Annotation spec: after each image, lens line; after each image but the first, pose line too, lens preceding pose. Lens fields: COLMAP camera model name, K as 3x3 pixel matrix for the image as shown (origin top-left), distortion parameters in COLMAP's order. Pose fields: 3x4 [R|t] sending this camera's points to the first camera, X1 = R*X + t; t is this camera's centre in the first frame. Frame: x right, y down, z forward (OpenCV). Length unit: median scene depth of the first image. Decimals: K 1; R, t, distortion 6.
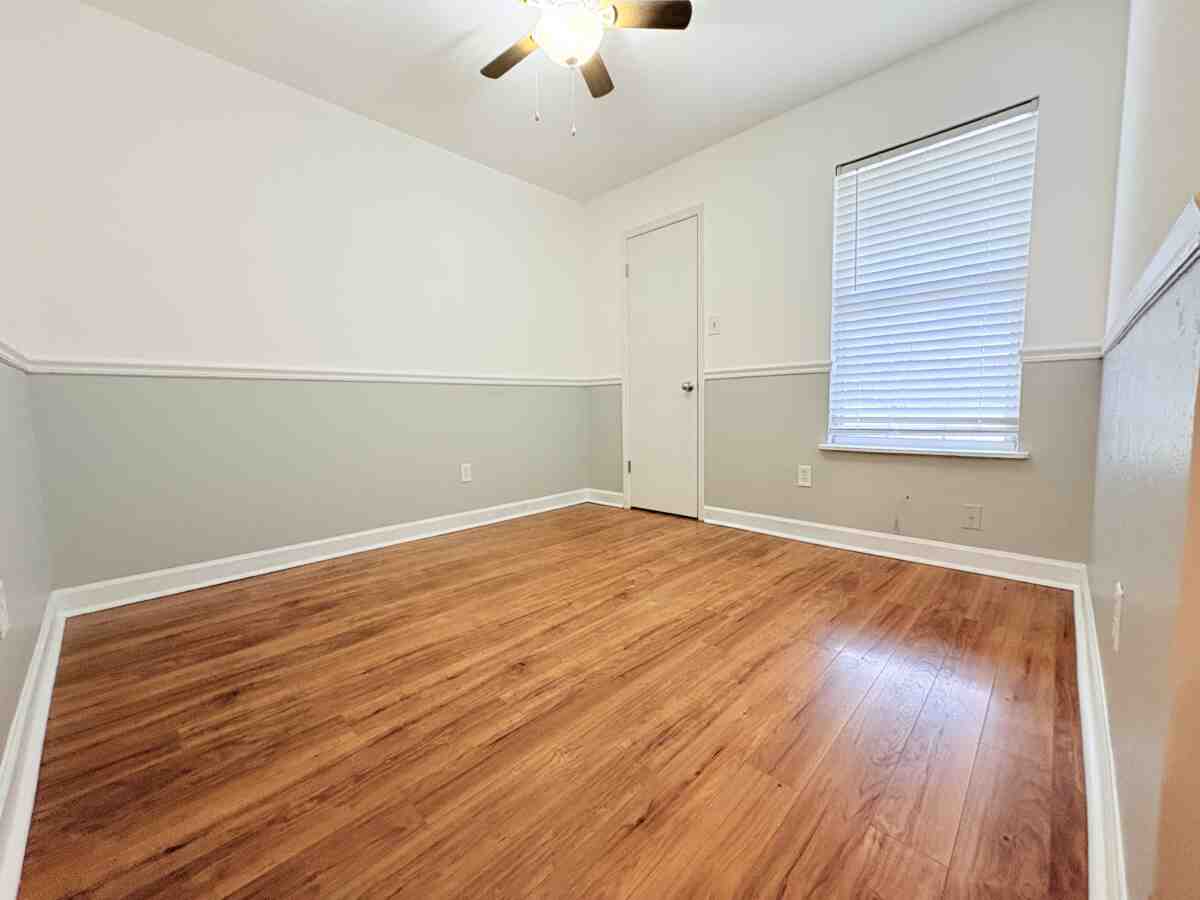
lens RADIAL K [[476.7, 0, 605.5], [0, 476.7, 447.8], [0, 0, 1]] dist [0.002863, -0.000261]
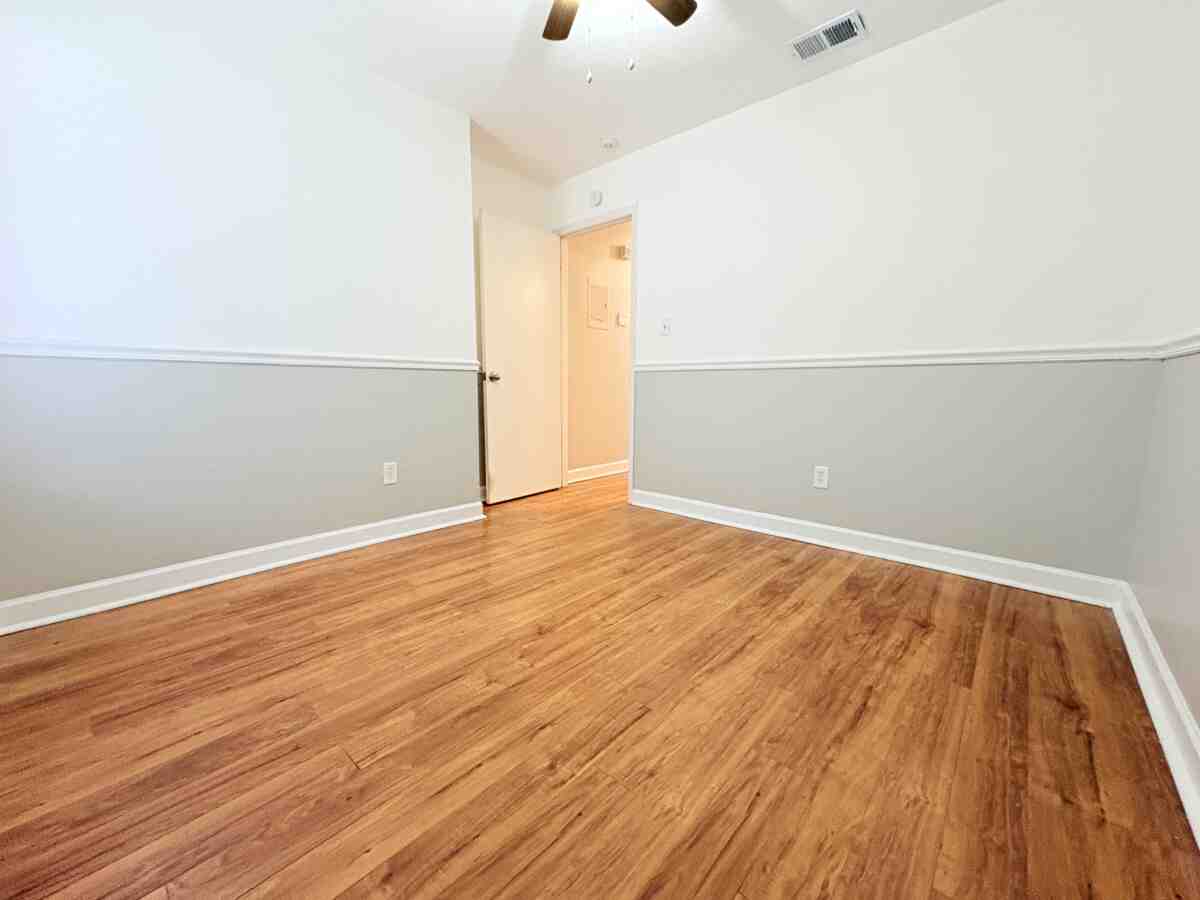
lens RADIAL K [[476.7, 0, 603.8], [0, 476.7, 454.1], [0, 0, 1]] dist [0.002863, -0.000261]
pose [[-0.999304, 0.018033, -0.032664, -0.054064], [0.009967, 0.972651, 0.232056, -0.206576], [0.035956, 0.231569, -0.972154, 1.952938]]
